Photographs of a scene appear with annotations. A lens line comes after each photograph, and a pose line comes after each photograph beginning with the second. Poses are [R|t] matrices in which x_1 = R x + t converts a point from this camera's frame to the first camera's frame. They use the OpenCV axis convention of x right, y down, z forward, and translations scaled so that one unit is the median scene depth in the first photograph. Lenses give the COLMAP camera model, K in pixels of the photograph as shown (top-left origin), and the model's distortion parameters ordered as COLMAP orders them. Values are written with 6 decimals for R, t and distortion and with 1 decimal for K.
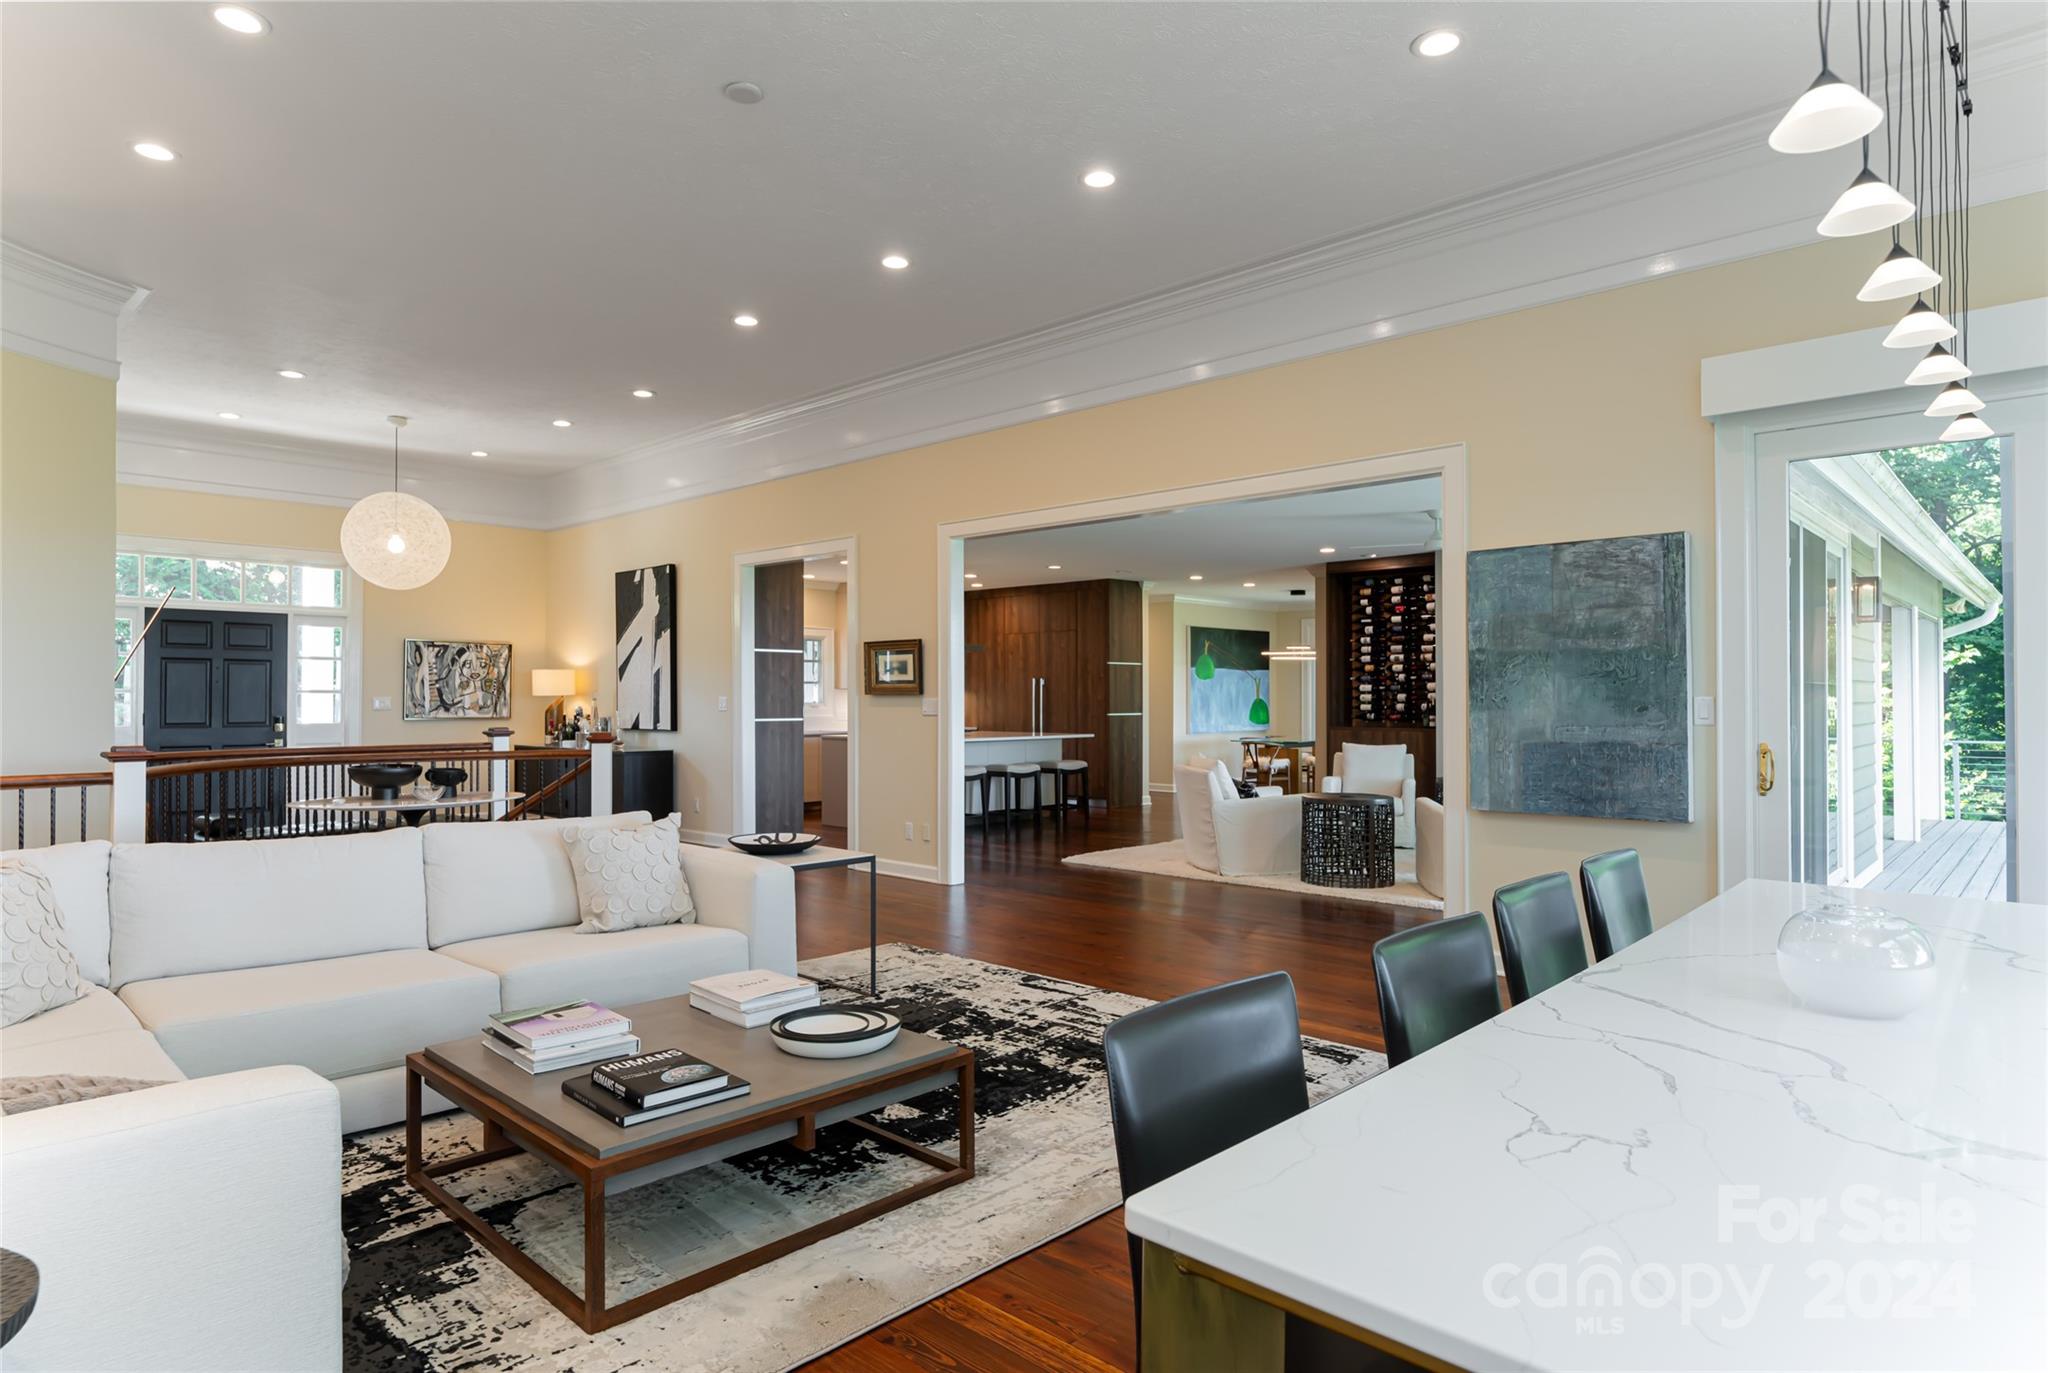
lens RADIAL K [[1144.7, 0, 1024.0], [0, 1144.7, 686.5], [0, 0, 1]] dist [0.000254, 0.000030]
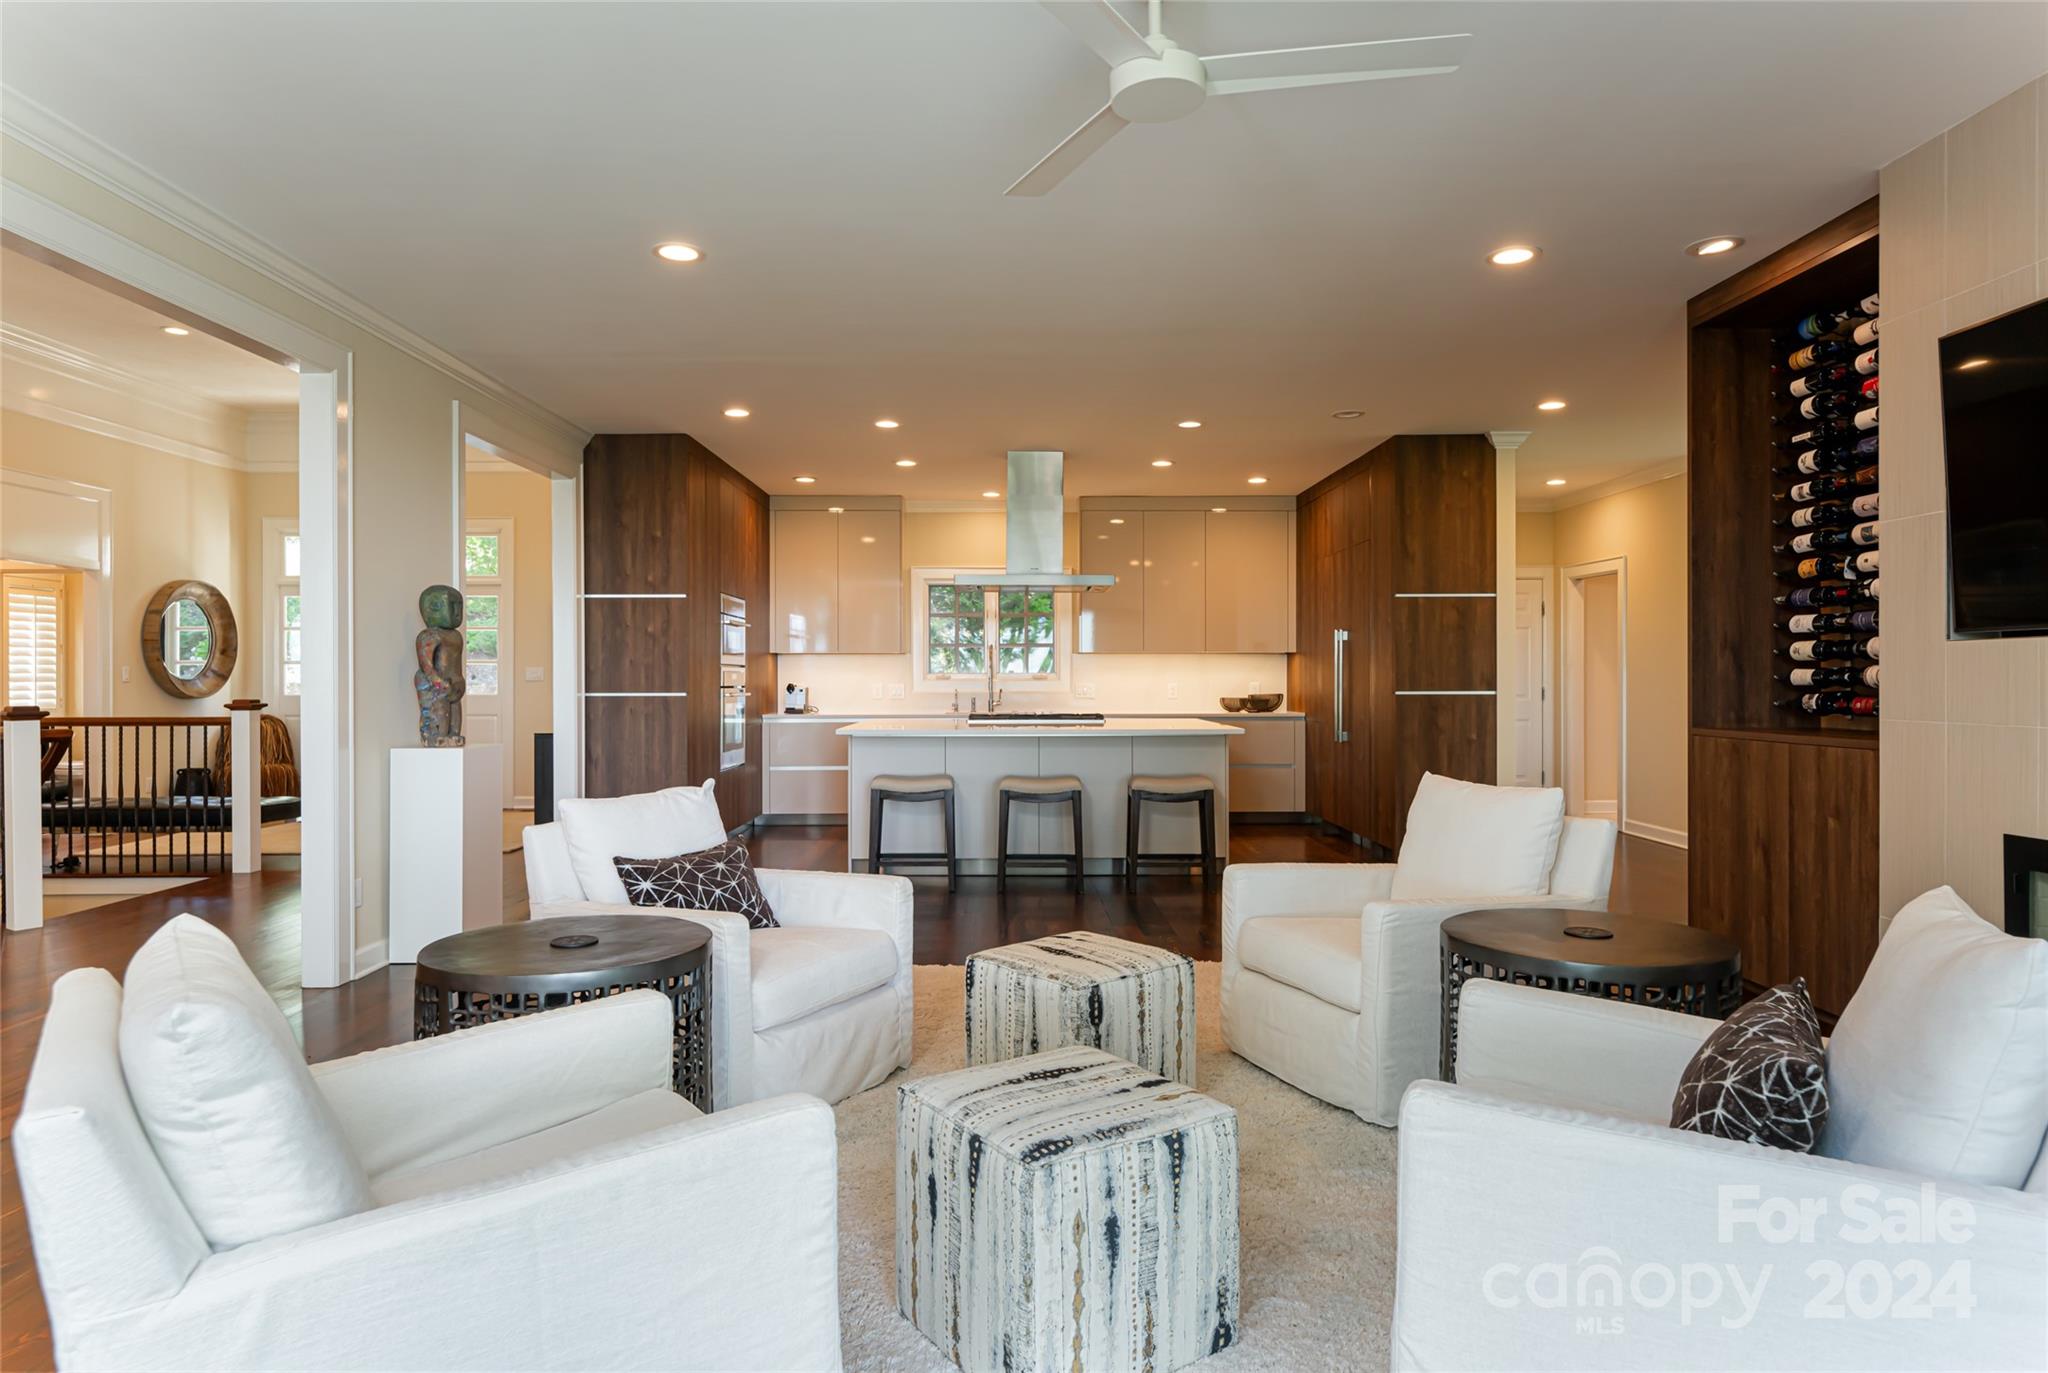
lens RADIAL K [[1199.2, 0, 1019.0], [0, 1199.2, 679.9], [0, 0, 1]] dist [-0.004114, -0.000558]
pose [[0.689921, 0.000374, -0.723884, 0.472163], [0.010282, 0.999894, 0.010317, 0.014693], [0.723812, -0.014561, 0.689844, 0.657600]]
